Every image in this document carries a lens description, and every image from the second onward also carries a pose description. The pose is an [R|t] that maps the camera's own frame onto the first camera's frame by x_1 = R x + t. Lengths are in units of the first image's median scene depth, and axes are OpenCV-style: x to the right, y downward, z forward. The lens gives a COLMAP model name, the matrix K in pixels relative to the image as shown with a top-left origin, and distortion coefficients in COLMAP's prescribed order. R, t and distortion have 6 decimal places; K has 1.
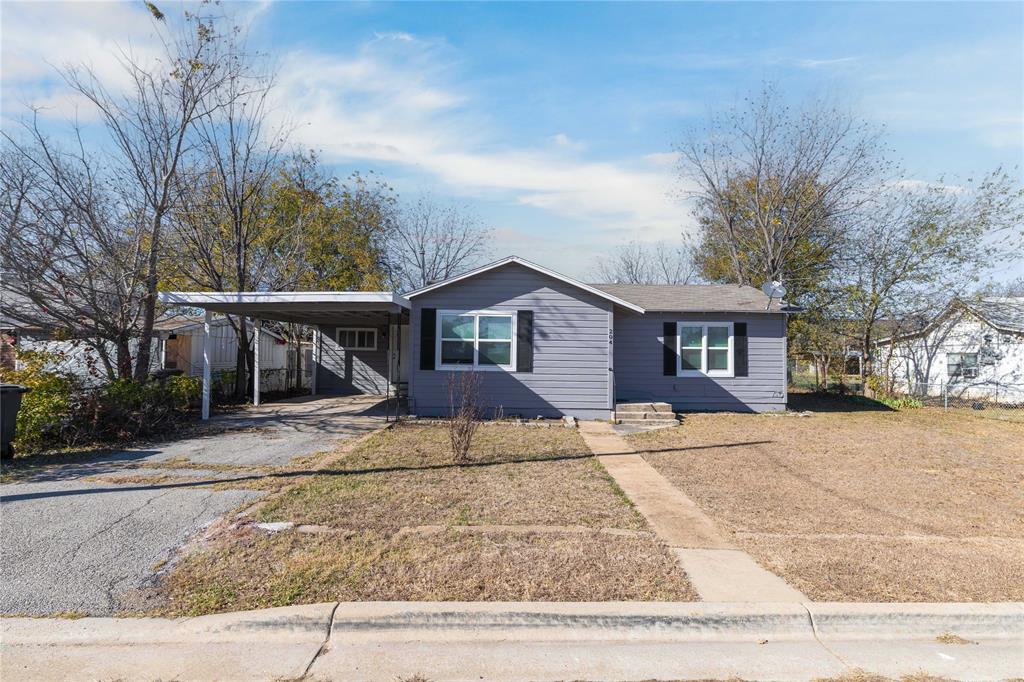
lens RADIAL K [[496.6, 0, 525.9], [0, 496.6, 341.2], [0, 0, 1]] dist [-0.002756, 0.000815]
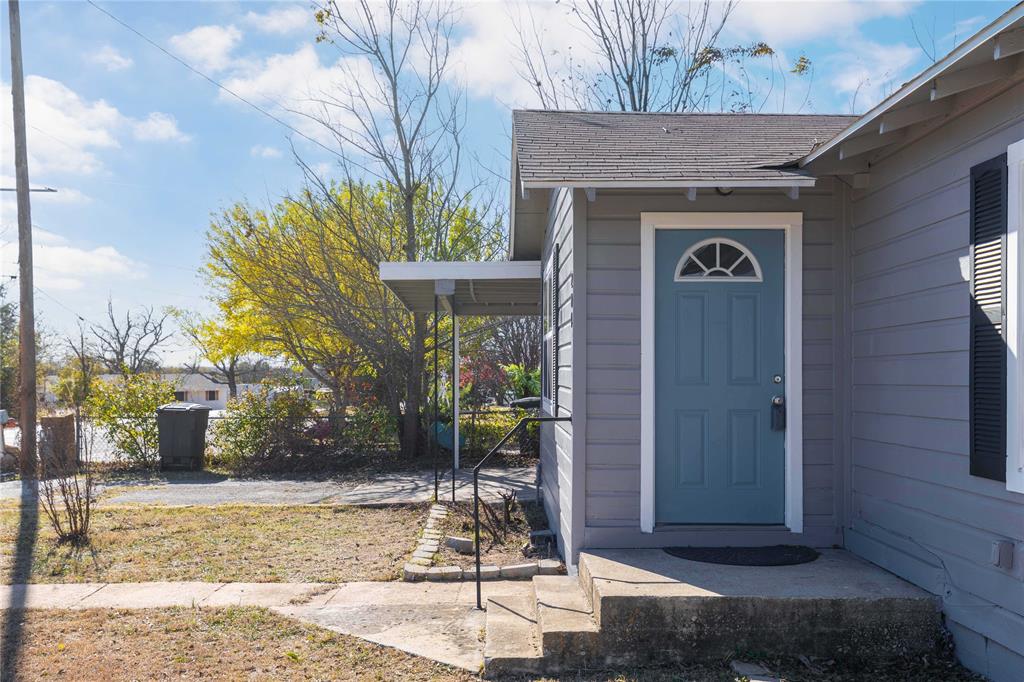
lens RADIAL K [[1044.8, 0, 511.0], [0, 1044.8, 374.3], [0, 0, 1]] dist [-0.003521, -0.005909]
pose [[-0.012065, -0.013662, -0.999834, 0.741769], [0.032615, 0.999369, -0.014050, 0.038892], [0.999395, -0.032780, -0.011612, 0.970269]]
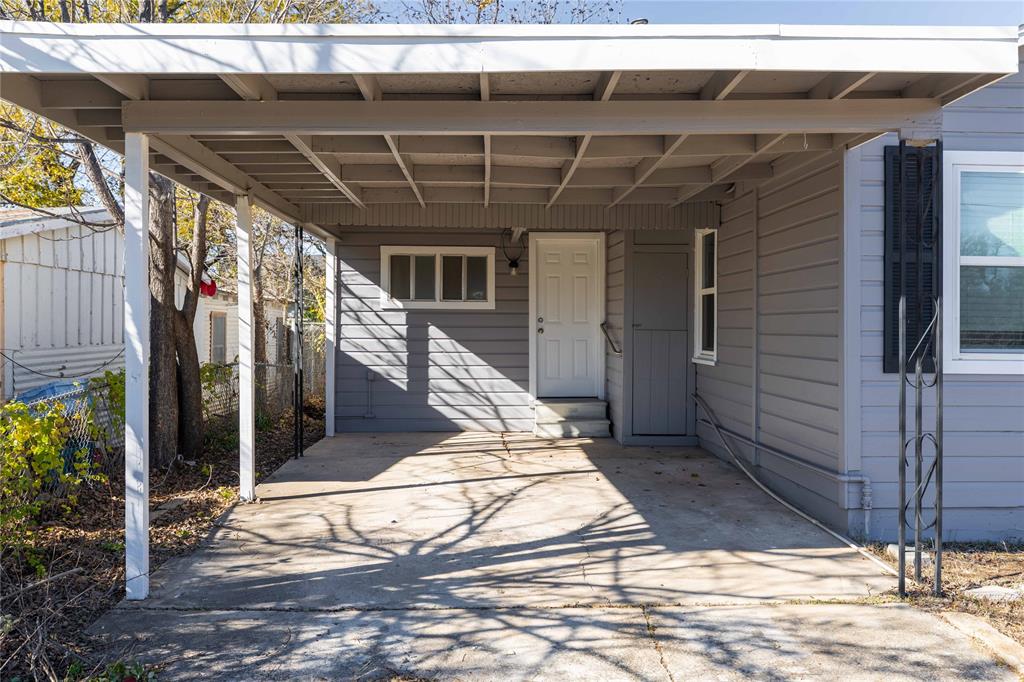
lens RADIAL K [[882.1, 0, 512.0], [0, 882.1, 341.0], [0, 0, 1]] dist [0.000089, -0.006184]
pose [[0.999912, -0.009088, 0.009713, -0.414706], [0.008598, 0.998742, 0.049392, 0.014177], [-0.010149, -0.049304, 0.998732, 0.512844]]
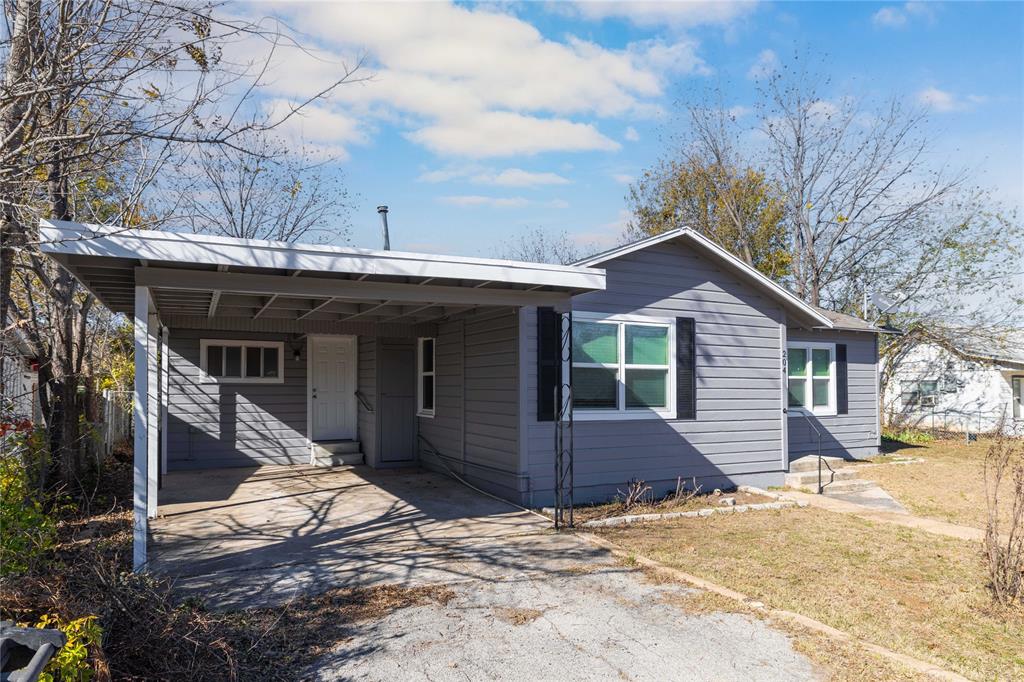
lens RADIAL K [[626.3, 0, 508.8], [0, 626.3, 377.1], [0, 0, 1]] dist [-0.000292, -0.000156]
pose [[0.903027, -0.004445, 0.429561, -0.523451], [-0.004162, 0.999809, 0.019095, -0.002880], [-0.429564, -0.019031, 0.902836, 0.398587]]
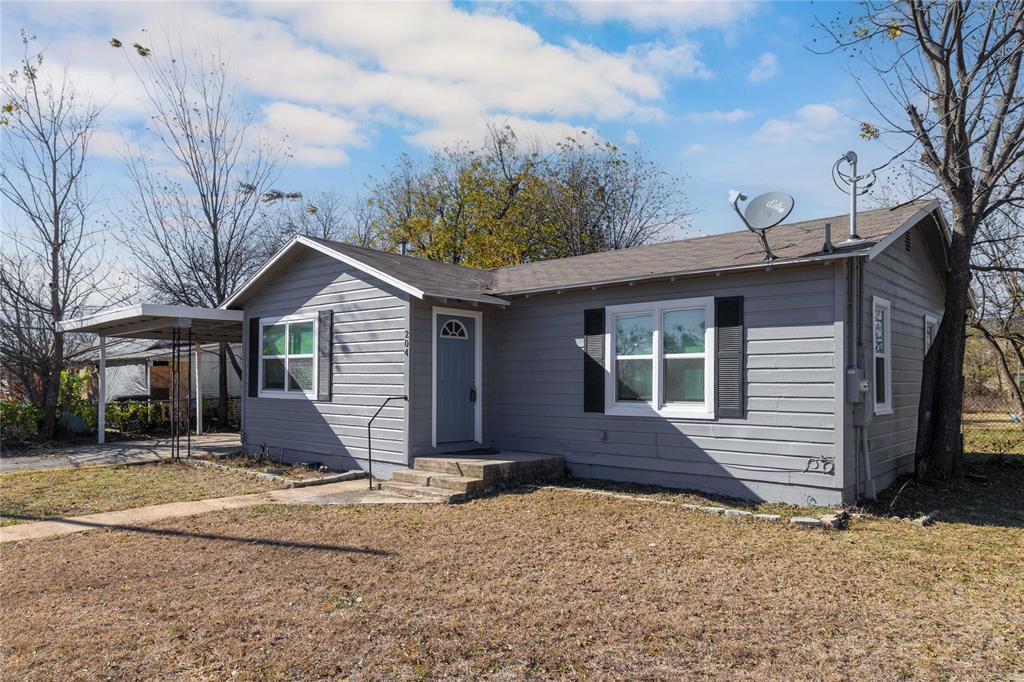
lens RADIAL K [[670.7, 0, 513.9], [0, 670.7, 377.4], [0, 0, 1]] dist [0.004931, -0.003866]
pose [[0.730817, -0.014003, -0.682429, 0.810292], [0.026174, 0.999629, 0.007518, 0.029440], [0.682071, -0.023356, 0.730913, 0.500340]]
